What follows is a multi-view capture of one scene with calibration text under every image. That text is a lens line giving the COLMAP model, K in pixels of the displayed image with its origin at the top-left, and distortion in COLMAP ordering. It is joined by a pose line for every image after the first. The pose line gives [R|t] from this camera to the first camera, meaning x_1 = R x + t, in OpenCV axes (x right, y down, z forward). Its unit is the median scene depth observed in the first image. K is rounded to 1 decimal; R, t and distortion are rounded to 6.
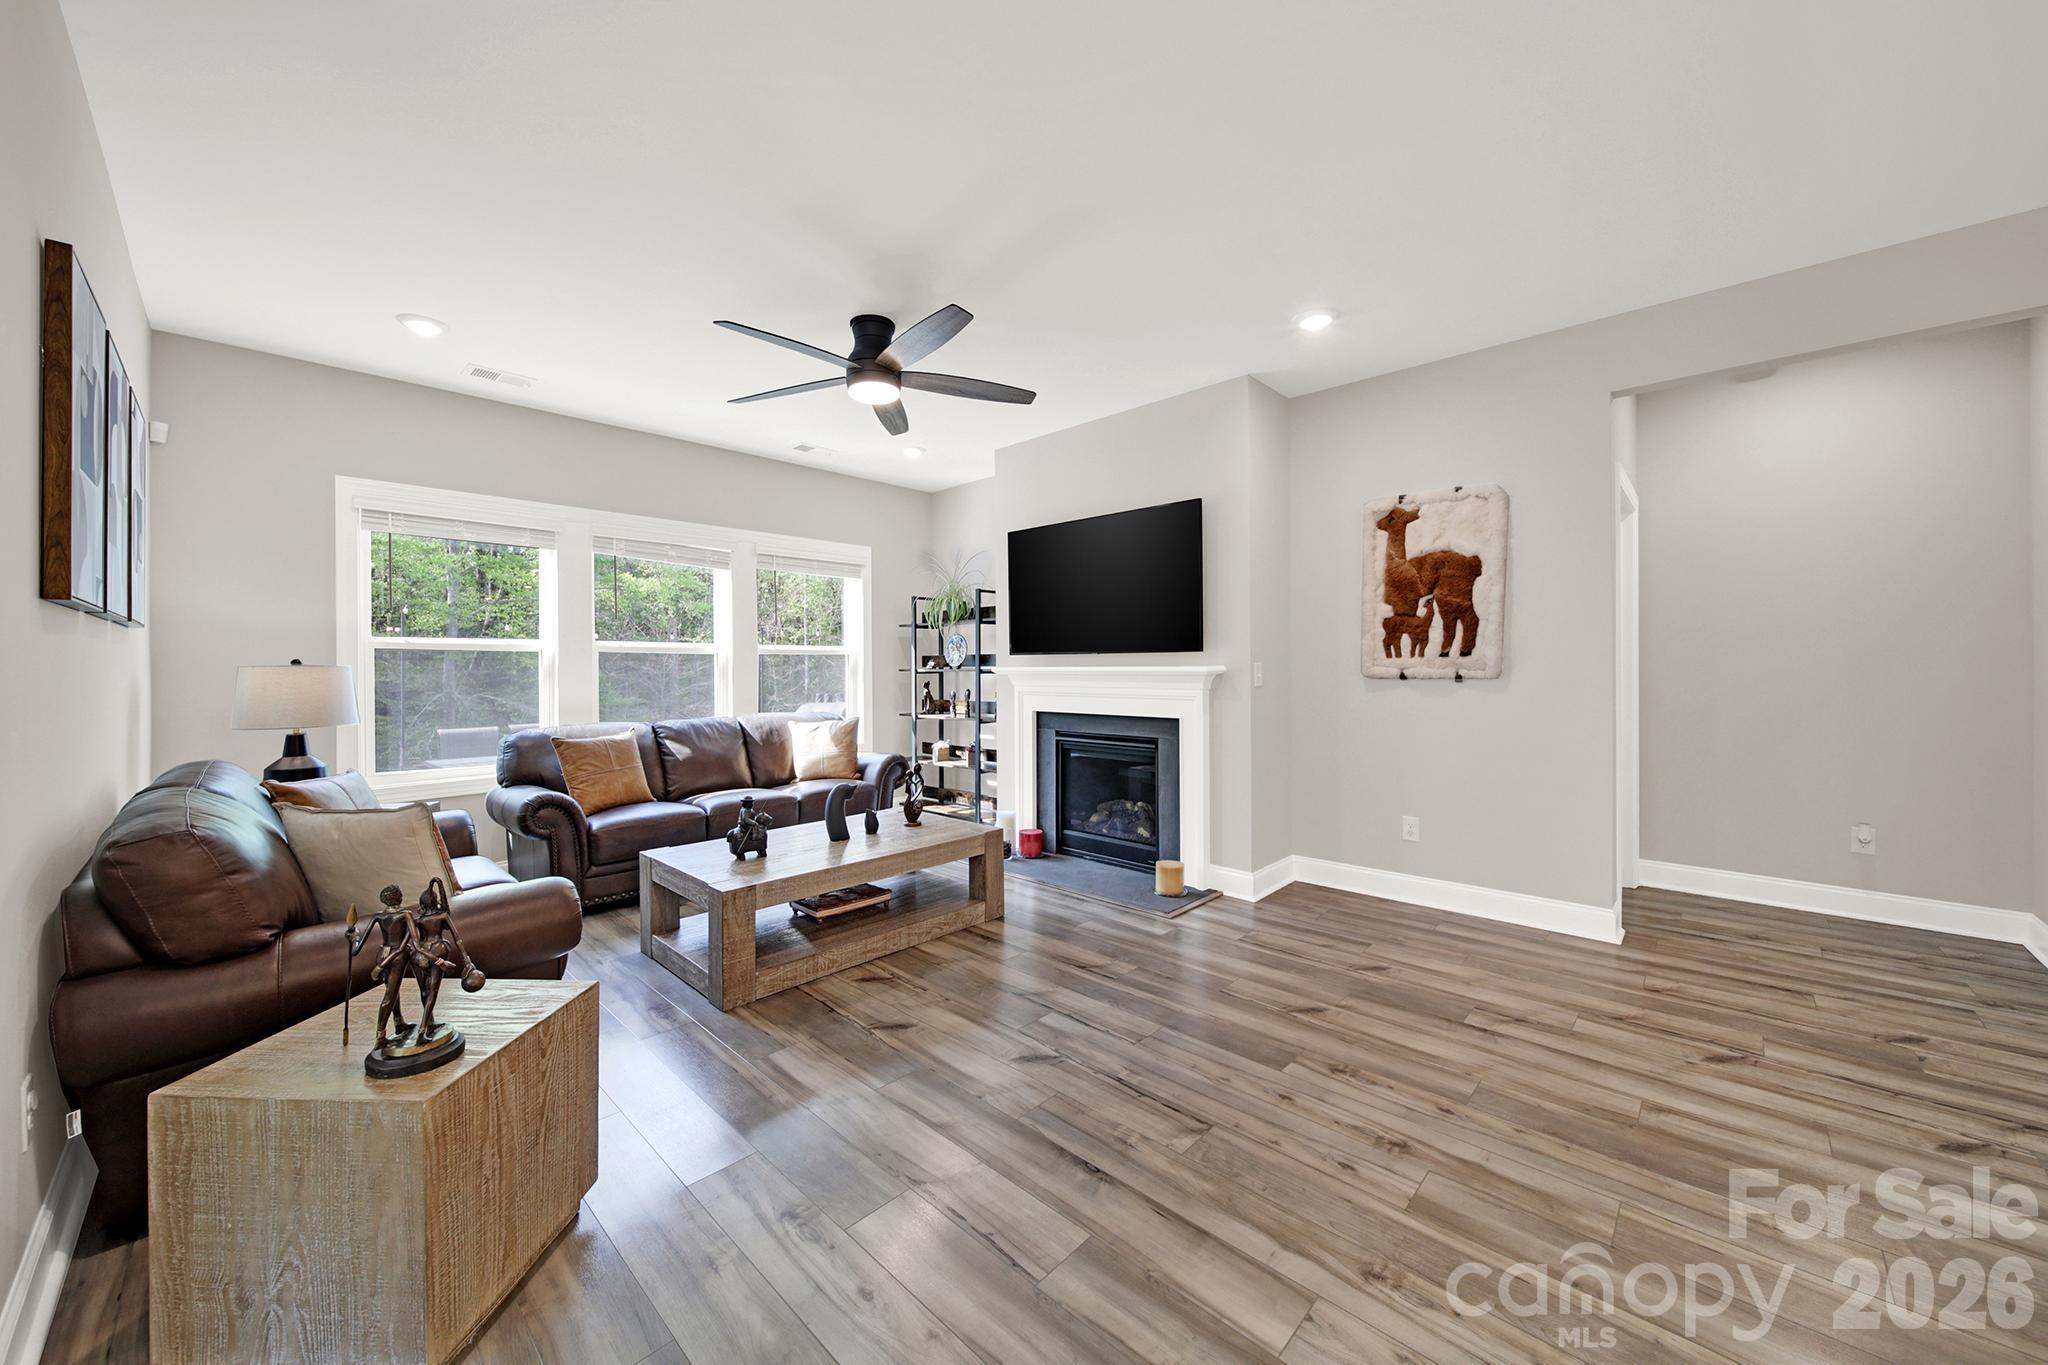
lens RADIAL K [[743.5, 0, 1023.4], [0, 743.5, 665.4], [0, 0, 1]] dist [0.001672, -0.000597]
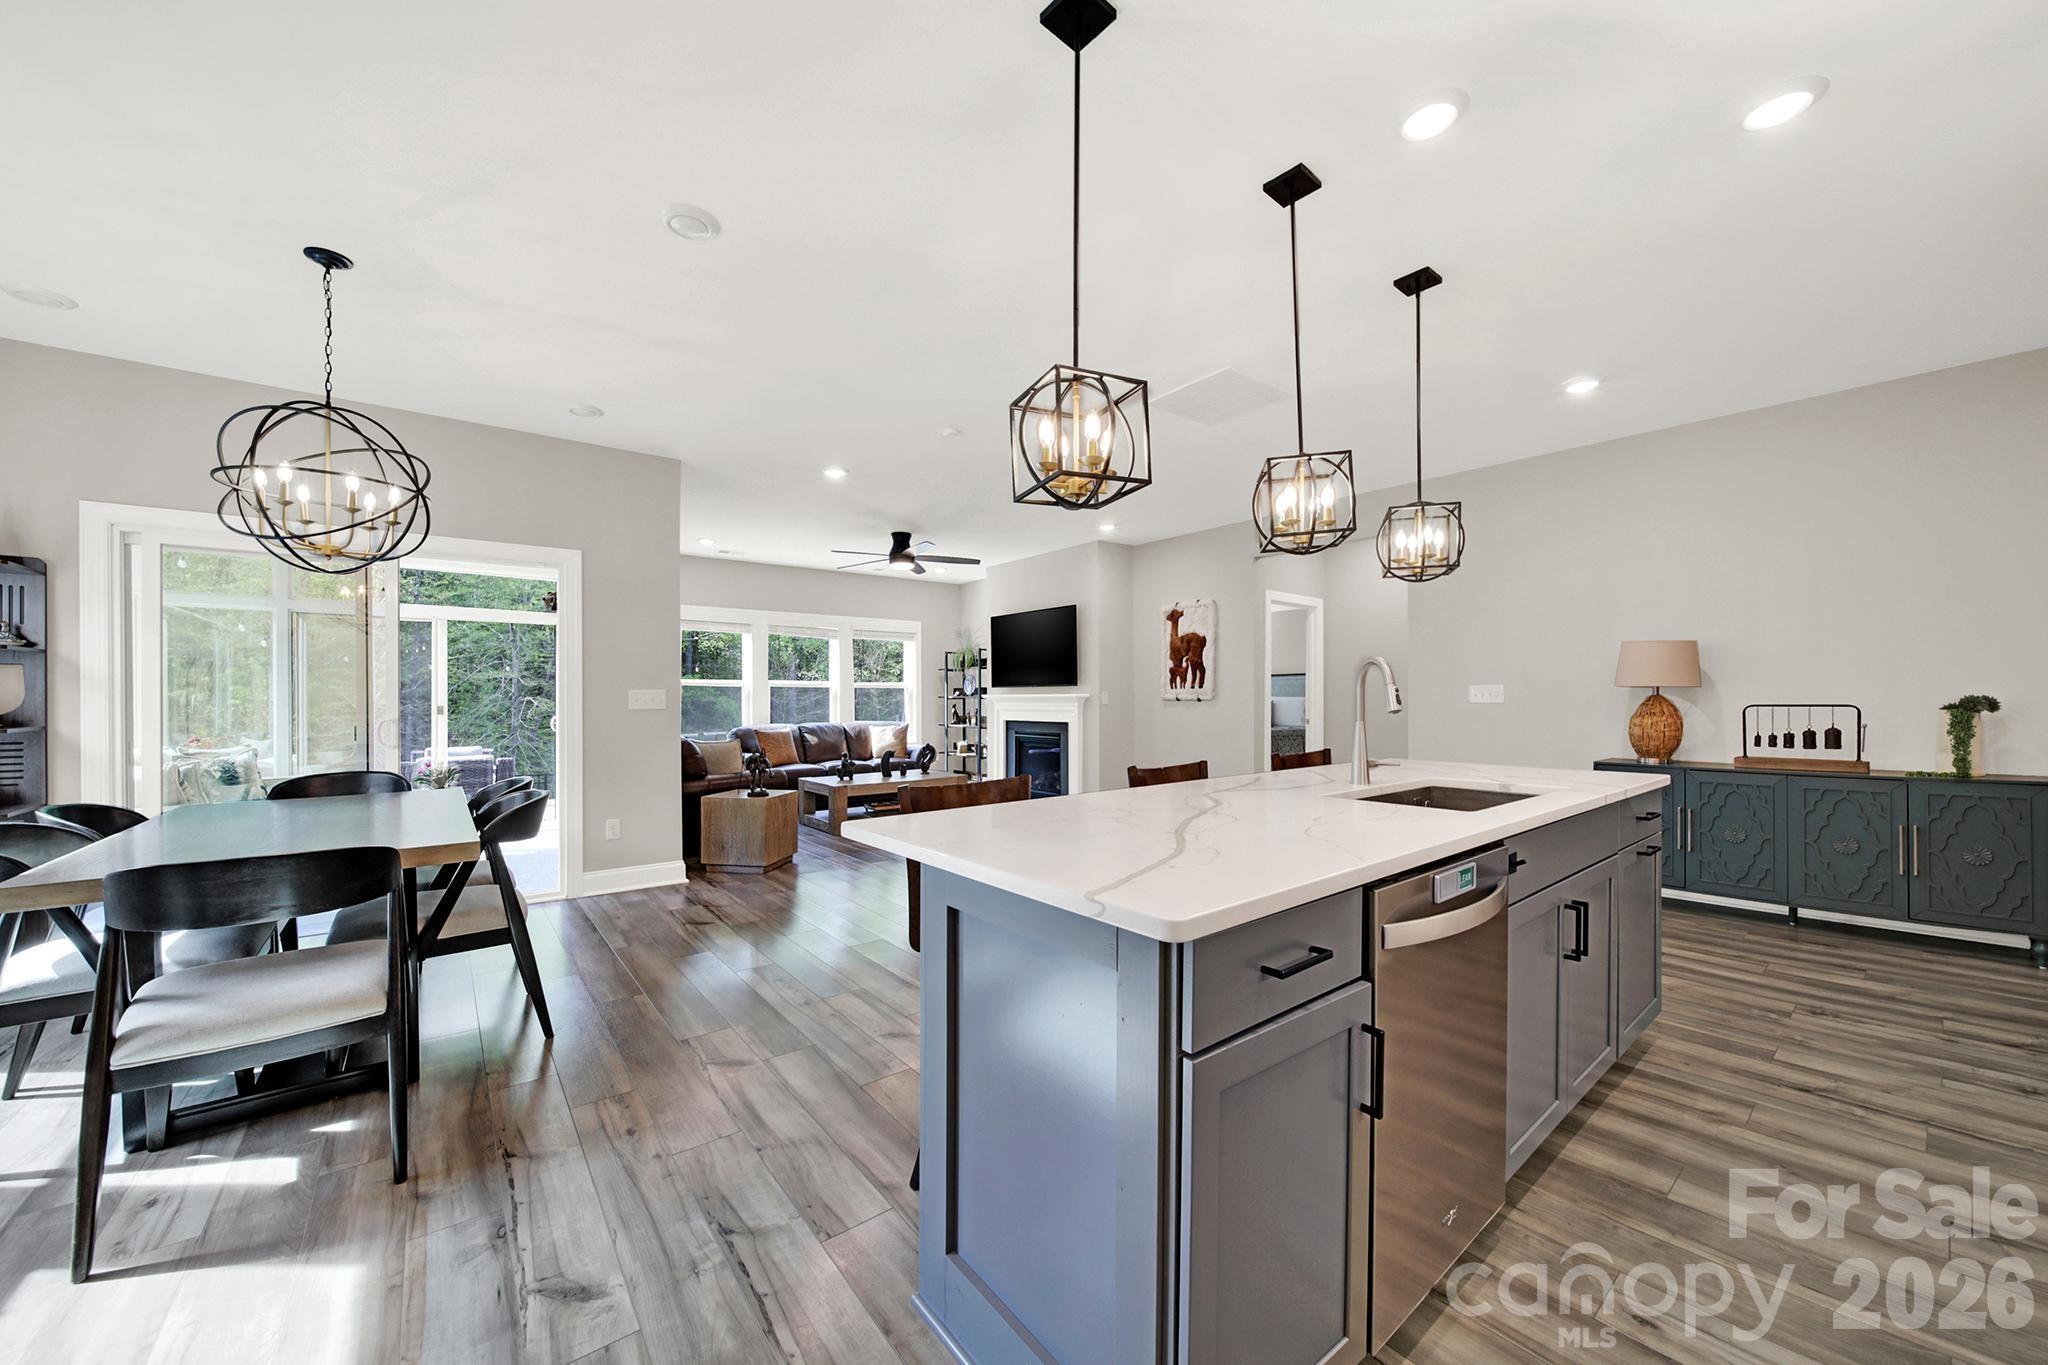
lens RADIAL K [[743.5, 0, 1028.3], [0, 743.5, 694.8], [0, 0, 1]] dist [0.001672, -0.000597]
pose [[0.991604, -0.003775, -0.129255, 0.319357], [0.003811, 0.999993, 0.000028, 0.002948], [0.129254, -0.000521, 0.991611, -0.784464]]
